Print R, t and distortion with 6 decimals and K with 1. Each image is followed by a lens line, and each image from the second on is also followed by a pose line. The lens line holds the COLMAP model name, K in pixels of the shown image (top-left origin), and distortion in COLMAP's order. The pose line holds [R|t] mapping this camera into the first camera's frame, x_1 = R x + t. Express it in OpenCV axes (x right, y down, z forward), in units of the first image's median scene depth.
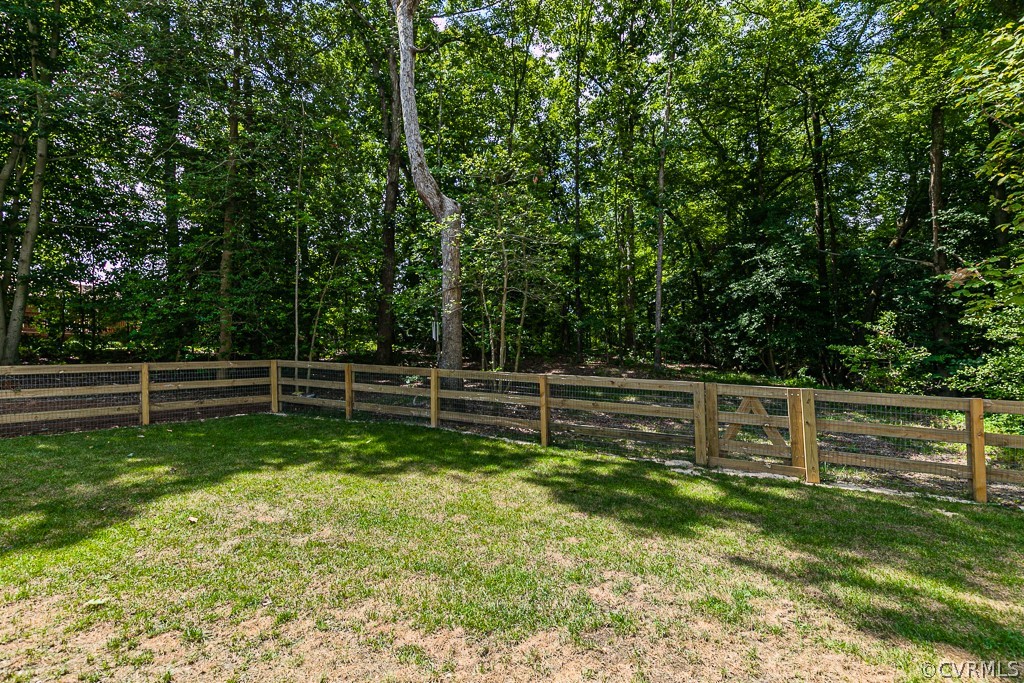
lens RADIAL K [[481.0, 0, 514.1], [0, 481.0, 339.8], [0, 0, 1]] dist [0.012384, -0.001442]
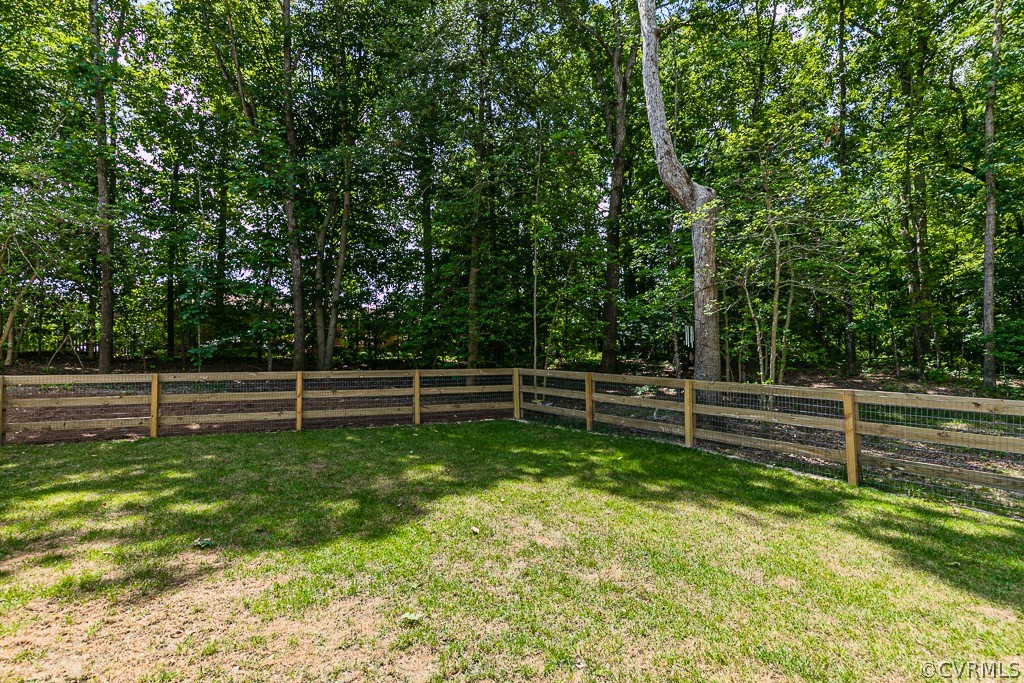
lens RADIAL K [[481.0, 0, 514.1], [0, 481.0, 339.8], [0, 0, 1]] dist [0.012384, -0.001442]
pose [[0.909632, -0.016620, -0.415082, -0.096561], [0.008336, 0.999728, -0.021761, 0.004071], [0.415331, 0.016335, 0.909524, 0.073553]]
